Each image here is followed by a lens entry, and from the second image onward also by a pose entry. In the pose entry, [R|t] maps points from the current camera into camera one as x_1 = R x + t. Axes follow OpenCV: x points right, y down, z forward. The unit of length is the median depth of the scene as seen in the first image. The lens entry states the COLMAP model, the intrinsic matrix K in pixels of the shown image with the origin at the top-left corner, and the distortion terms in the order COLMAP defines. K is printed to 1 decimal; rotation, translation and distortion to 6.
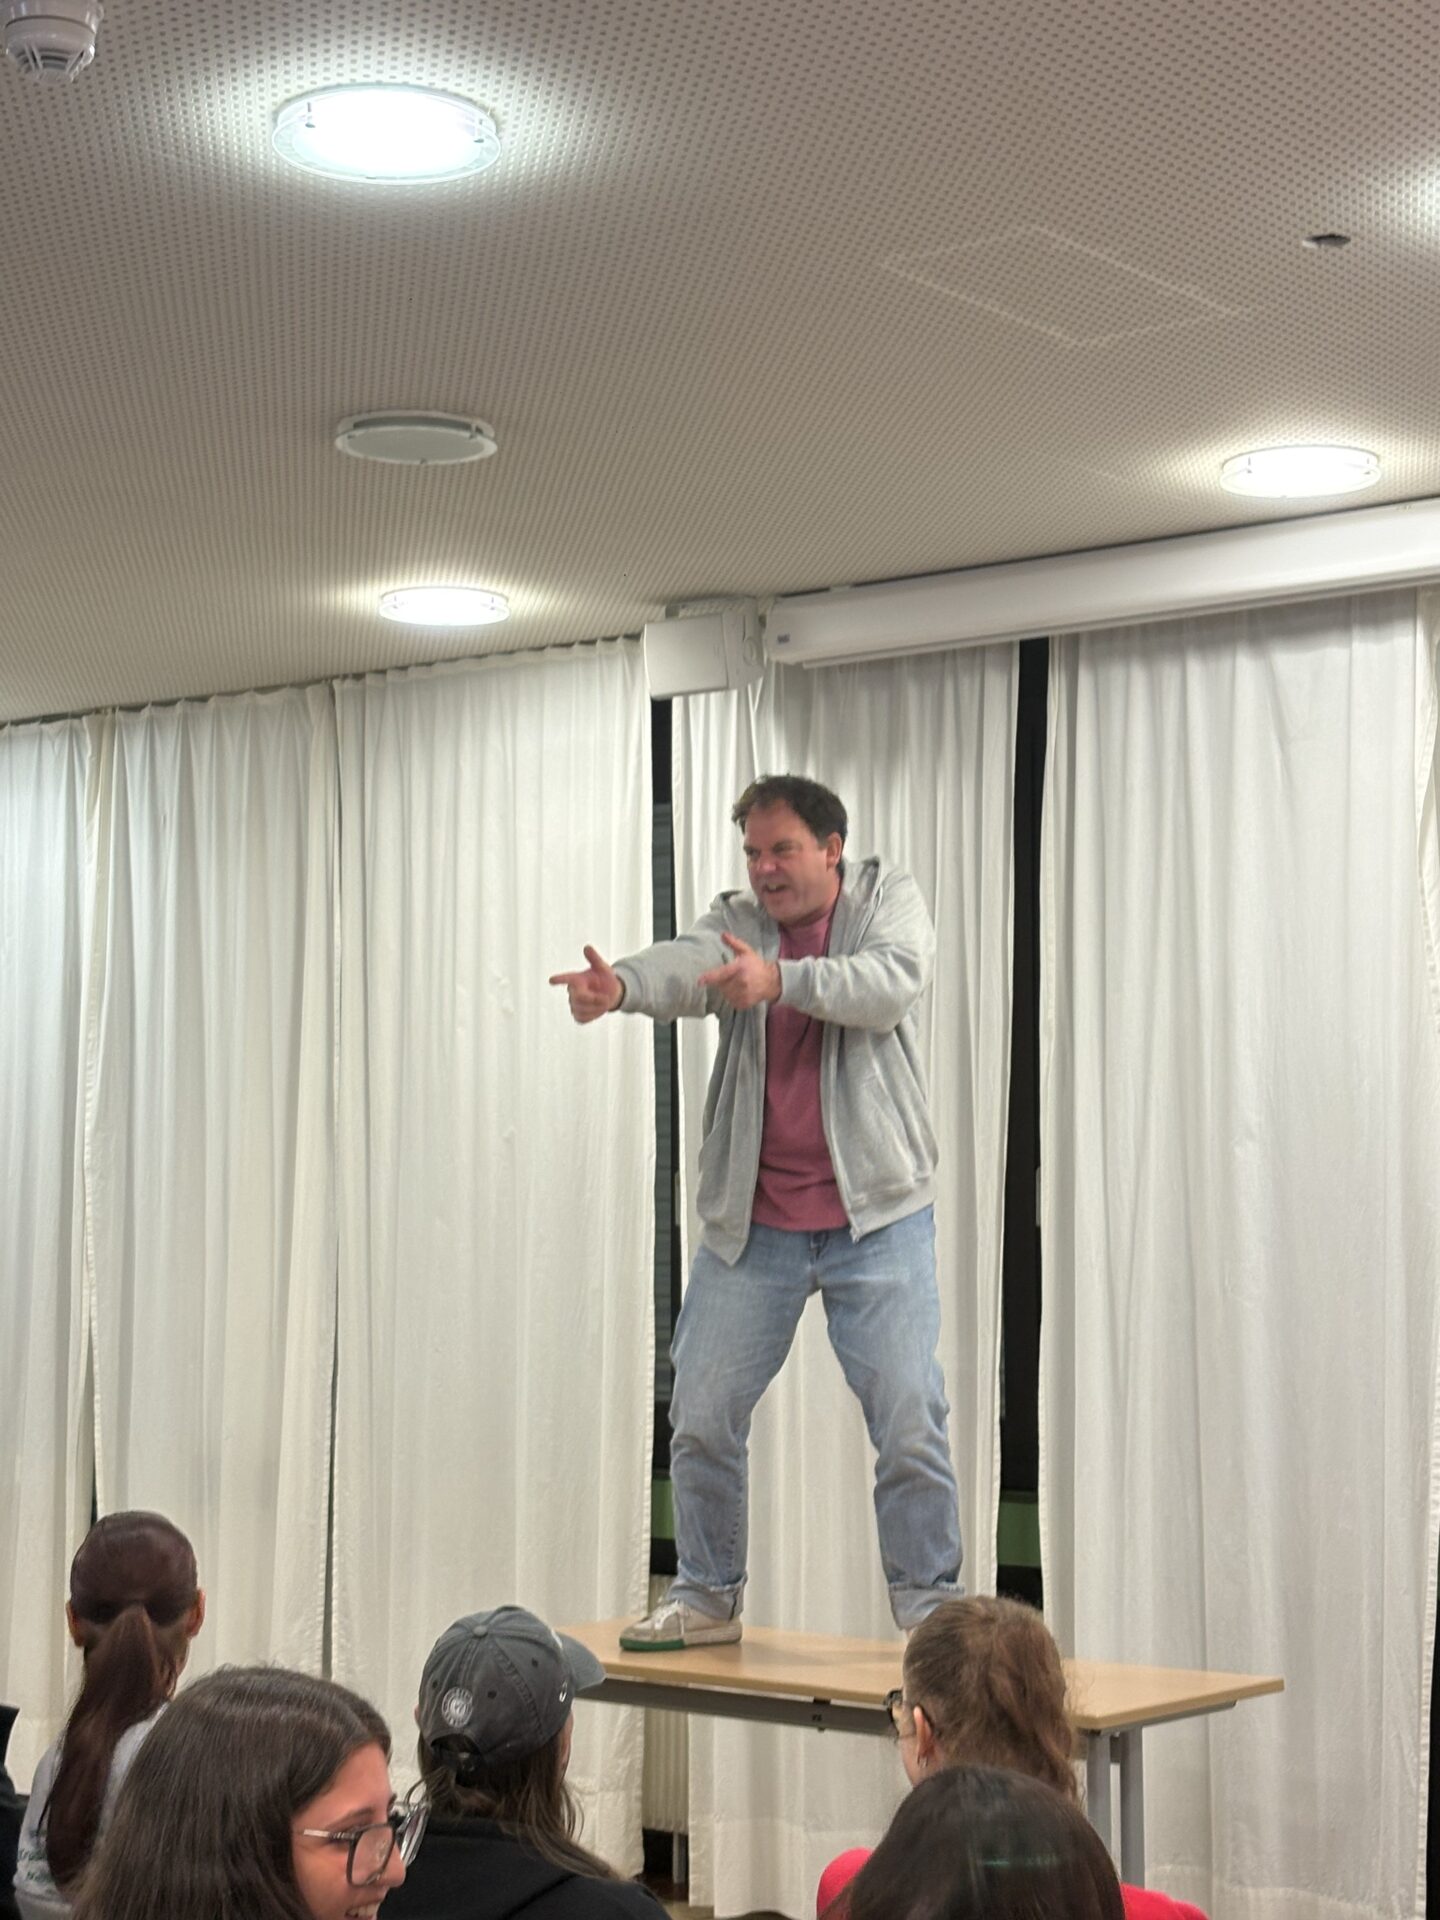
lens RADIAL K [[3183.6, 0, 820.2], [0, 3183.6, 958.7], [0, 0, 1]] dist [0.296268, -1.471044]
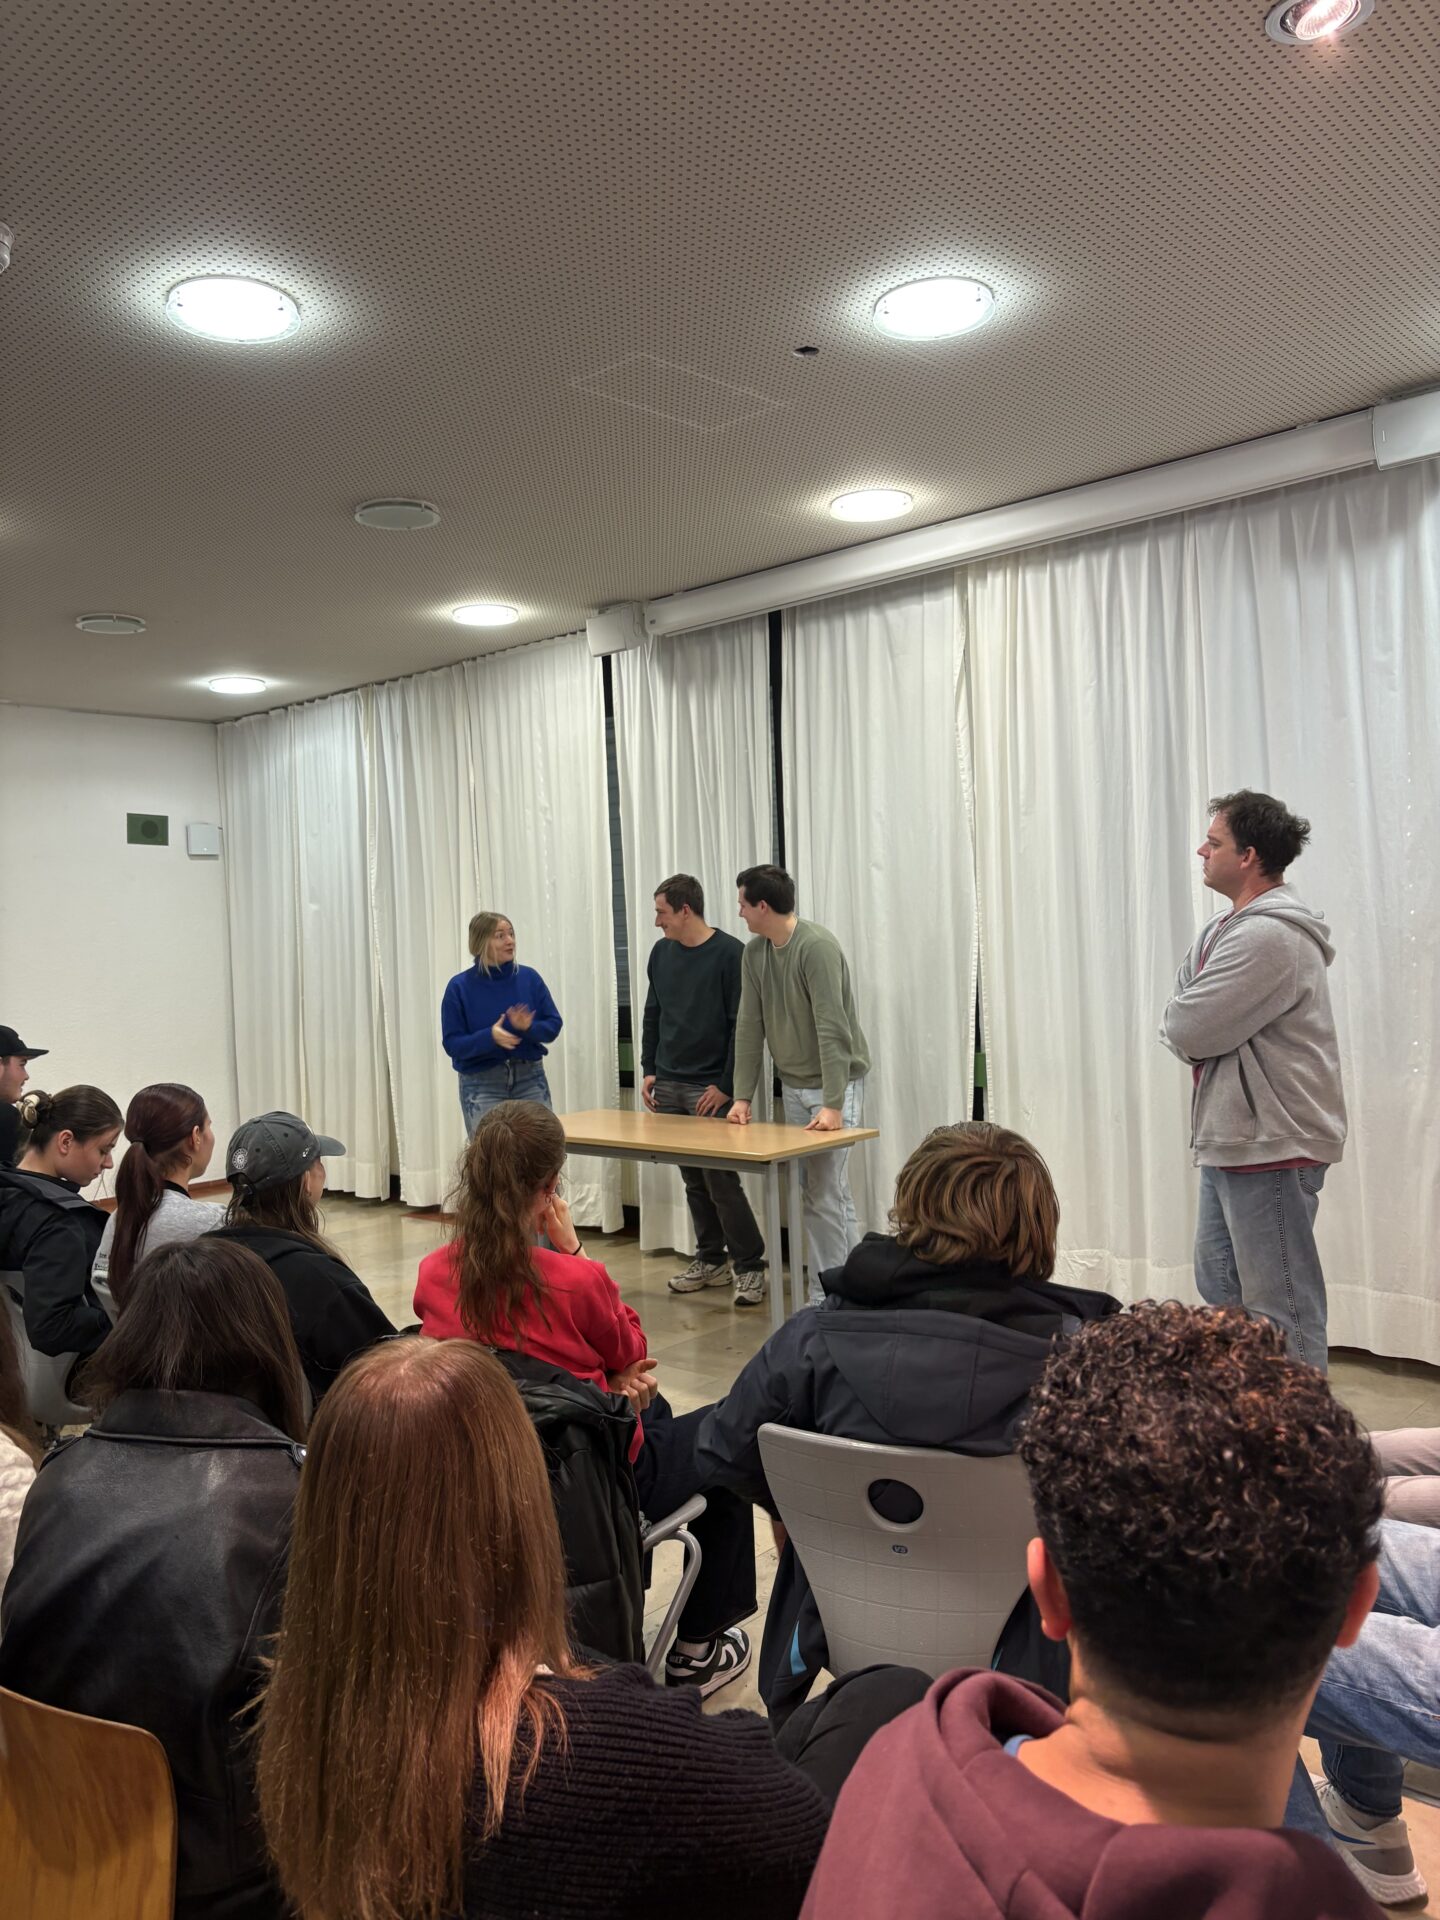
lens RADIAL K [[1481.7, 0, 720.0], [0, 1481.7, 960.0], [0, 0, 1]] dist [0.040649, -0.007234]
pose [[0.996004, -0.039204, -0.080240, 0.093737], [0.047133, 0.993928, 0.099431, 0.018171], [0.075855, -0.102815, 0.991804, 0.072702]]
